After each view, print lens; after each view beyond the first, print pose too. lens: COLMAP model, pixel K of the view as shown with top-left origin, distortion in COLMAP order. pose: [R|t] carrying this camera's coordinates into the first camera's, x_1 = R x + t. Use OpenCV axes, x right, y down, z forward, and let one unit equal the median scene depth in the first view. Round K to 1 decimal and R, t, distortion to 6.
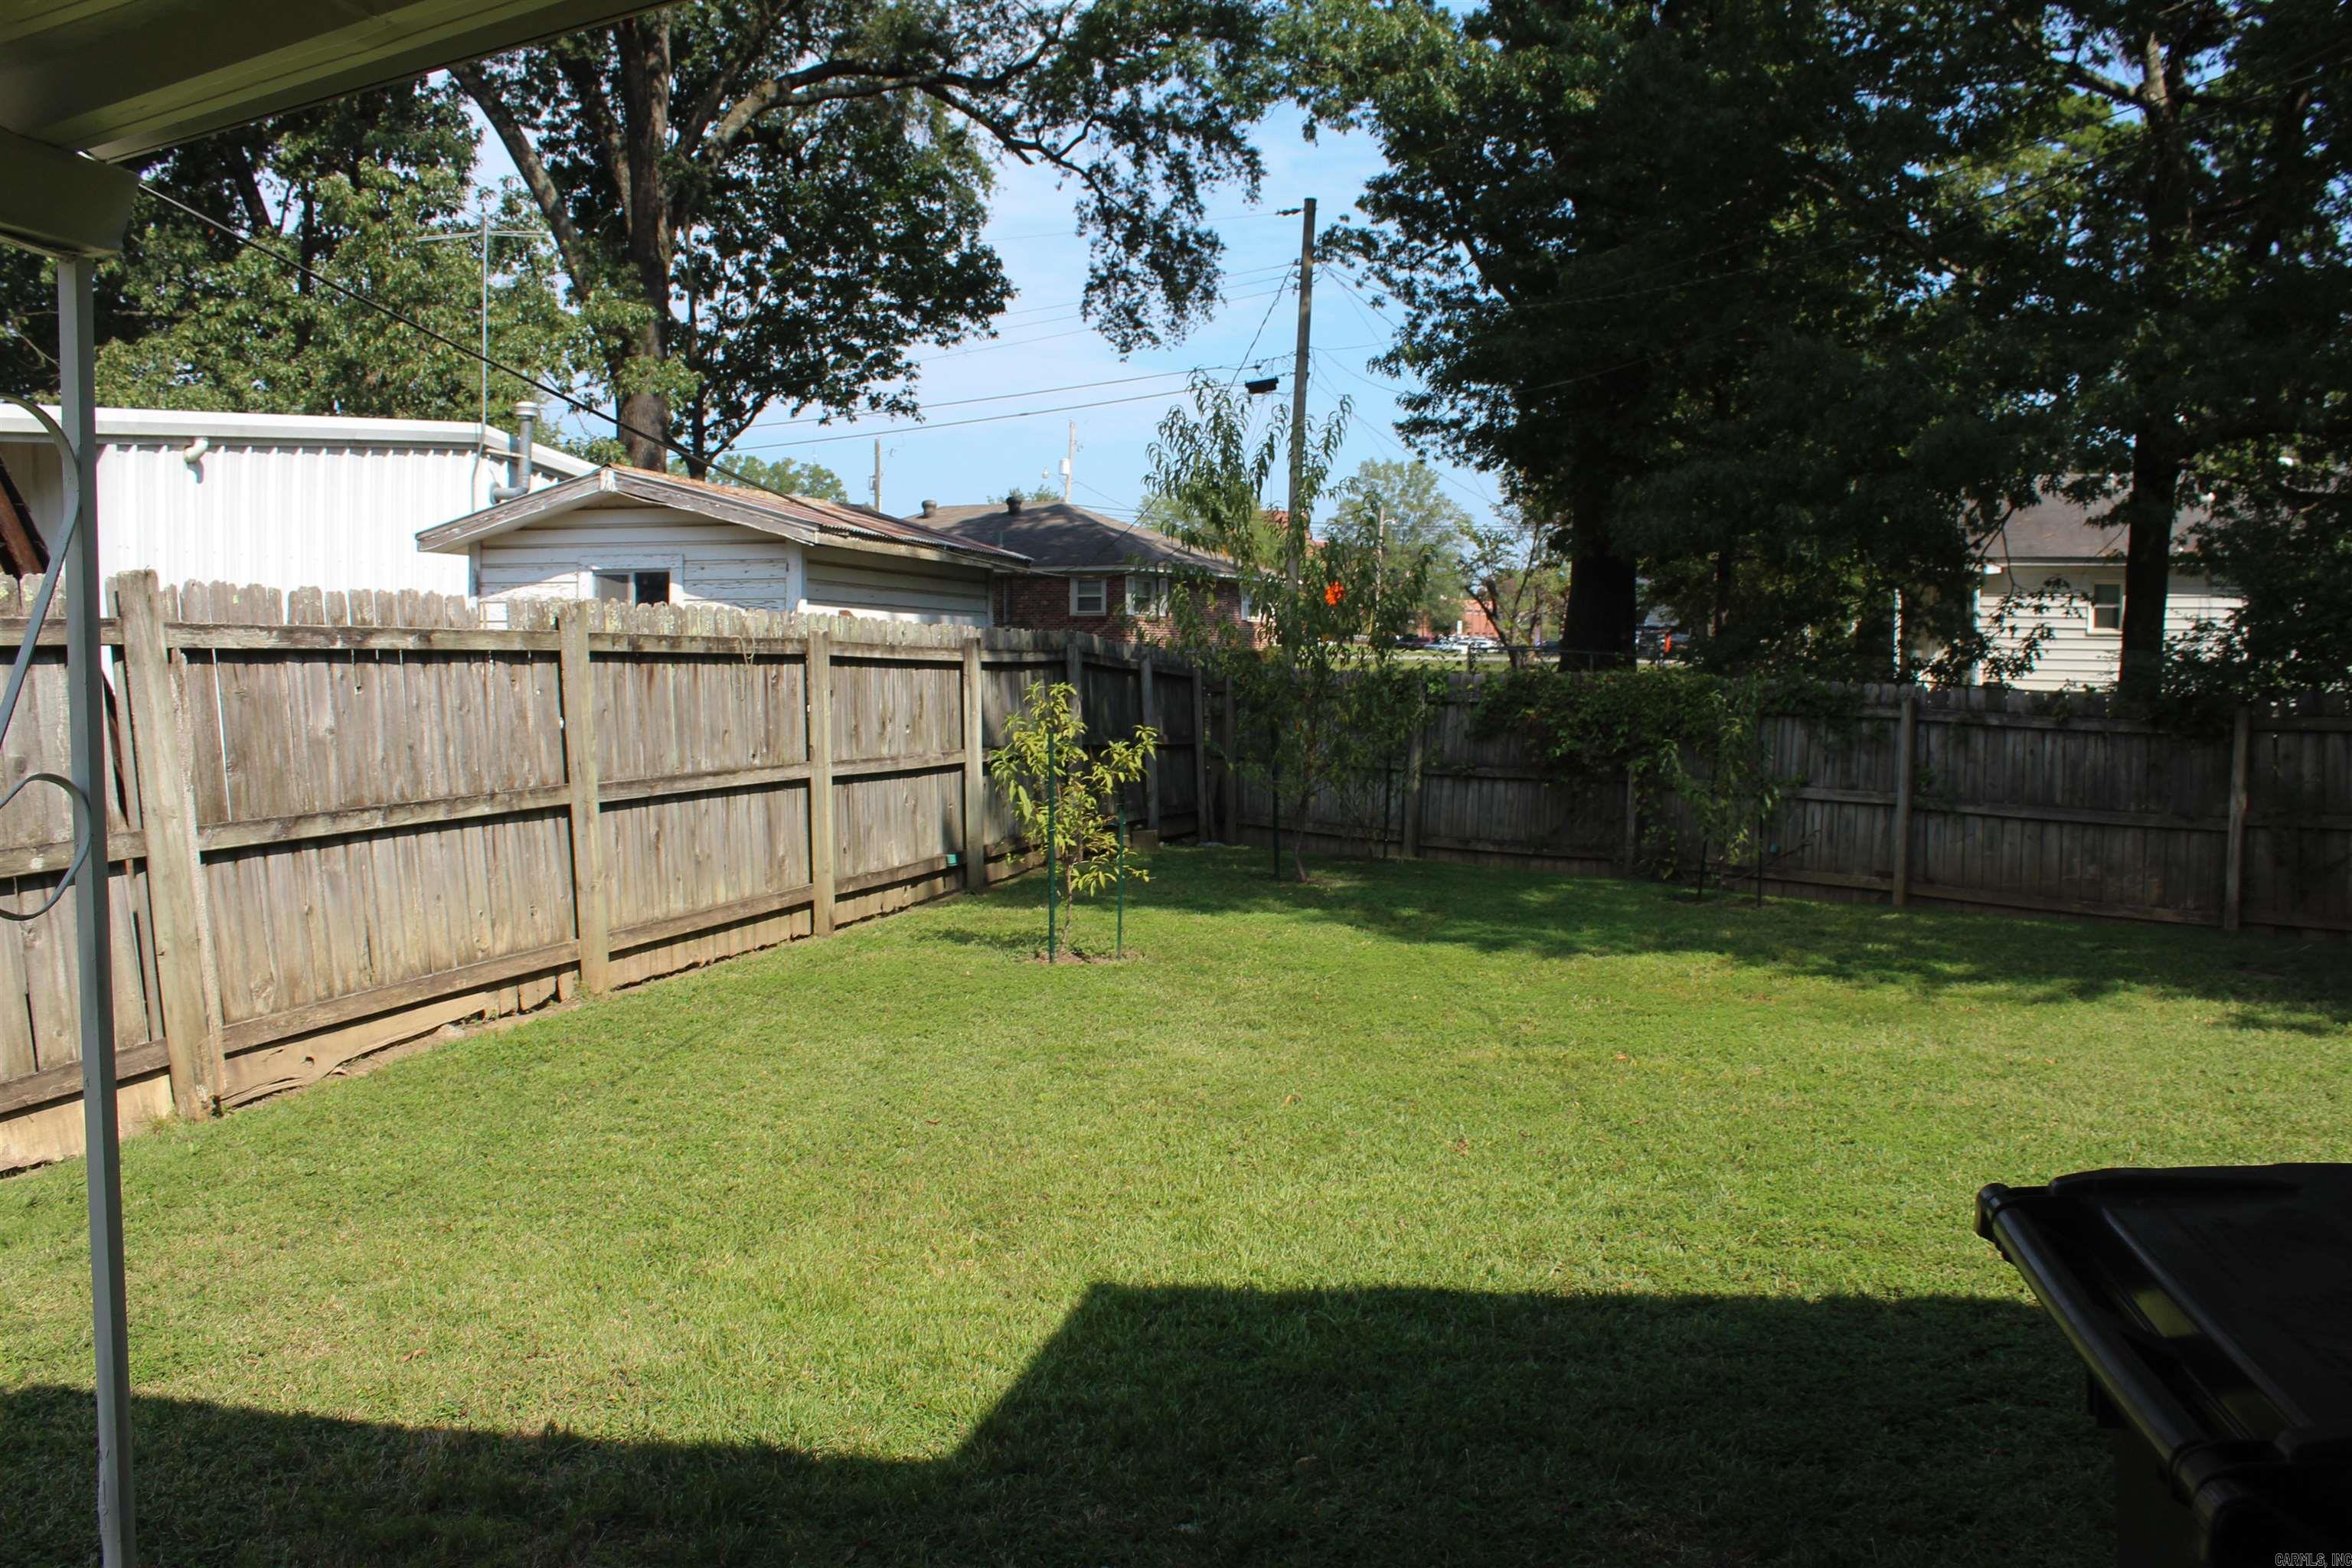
lens RADIAL K [[1986.5, 0, 1176.5], [0, 1986.5, 806.5], [0, 0, 1]] dist [-0.167680, 0.147616]
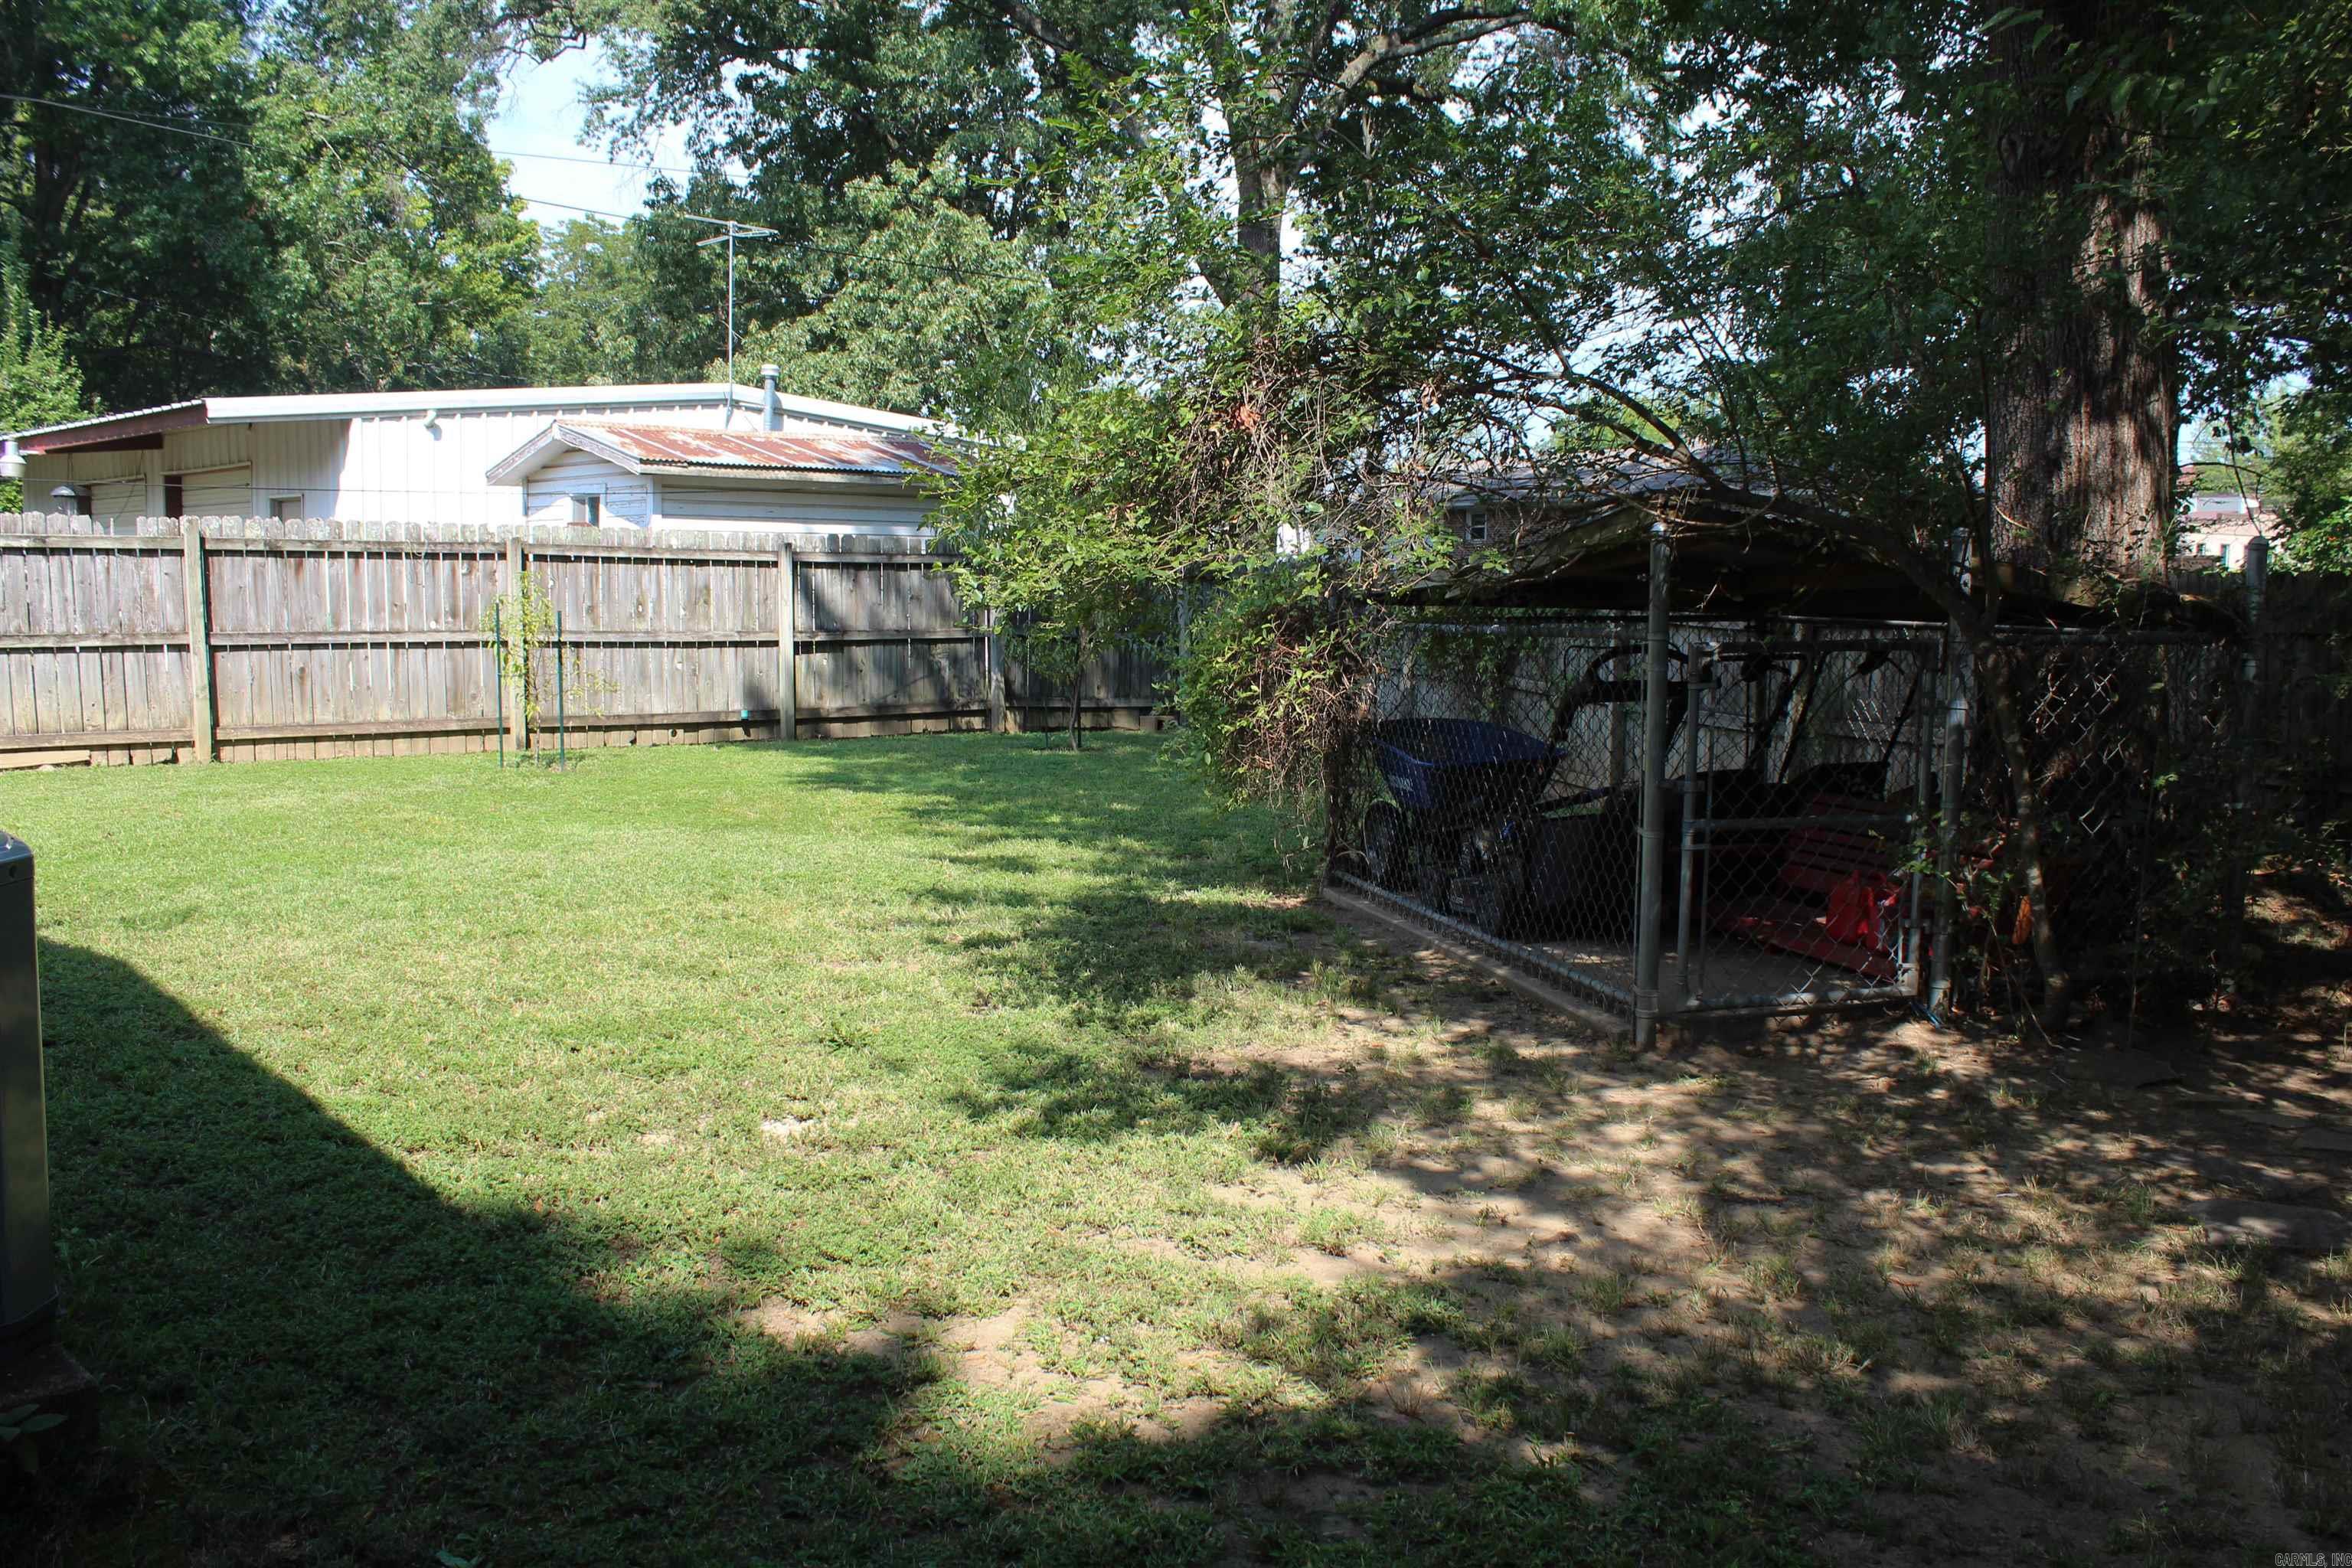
lens RADIAL K [[1986.5, 0, 1176.5], [0, 1986.5, 806.5], [0, 0, 1]] dist [-0.167680, 0.147616]
pose [[0.845574, 0.061629, -0.530290, 0.807517], [-0.043839, 0.997975, 0.046077, 0.015722], [0.532056, -0.015714, 0.846564, 0.059587]]
